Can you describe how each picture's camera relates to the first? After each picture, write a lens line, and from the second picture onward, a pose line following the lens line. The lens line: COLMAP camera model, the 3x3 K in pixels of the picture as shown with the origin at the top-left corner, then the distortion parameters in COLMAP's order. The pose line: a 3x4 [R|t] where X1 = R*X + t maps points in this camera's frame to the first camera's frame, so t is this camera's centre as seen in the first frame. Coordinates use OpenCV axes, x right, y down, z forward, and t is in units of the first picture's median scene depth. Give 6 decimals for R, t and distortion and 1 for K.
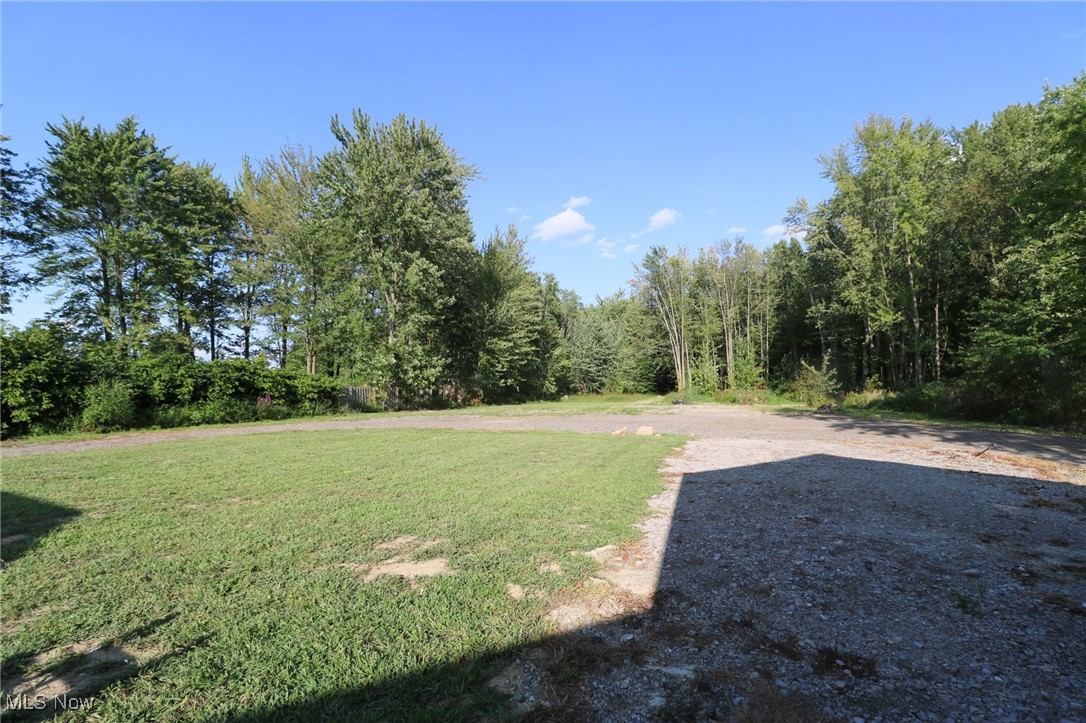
lens RADIAL K [[513.2, 0, 547.7], [0, 513.2, 363.1], [0, 0, 1]] dist [-0.001614, -0.012068]
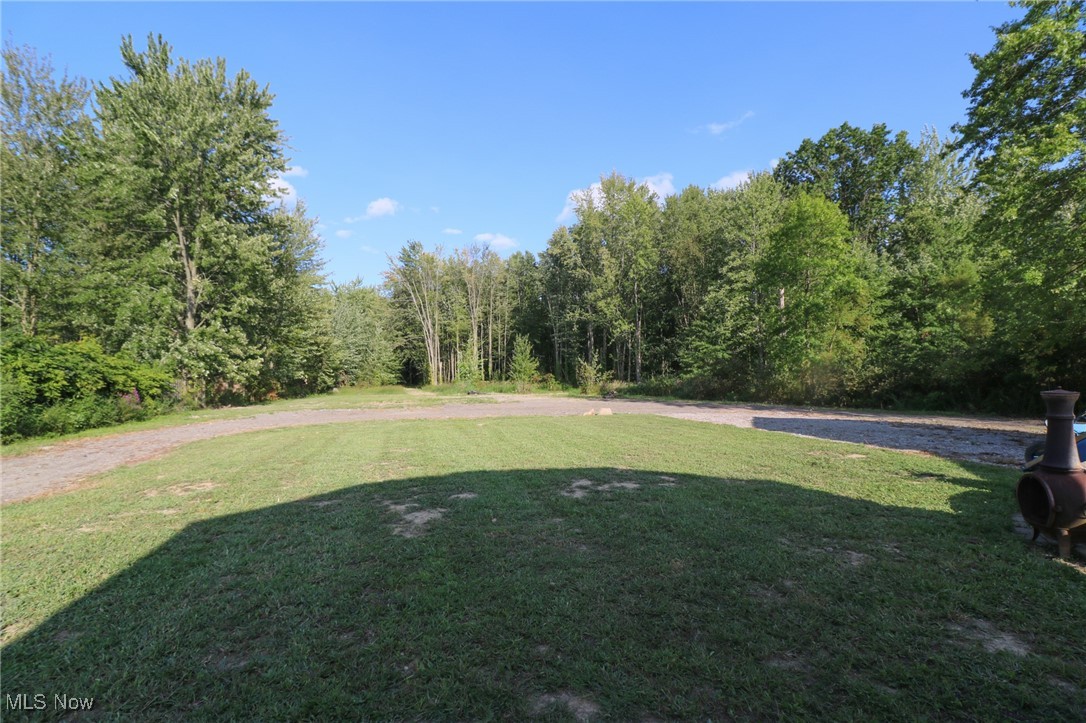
lens RADIAL K [[513.2, 0, 547.7], [0, 513.2, 363.1], [0, 0, 1]] dist [-0.001614, -0.012068]
pose [[0.831790, 0.014739, 0.554895, -0.137898], [-0.024100, 0.999664, 0.009574, -0.001333], [-0.554567, -0.021337, 0.831866, -0.005245]]
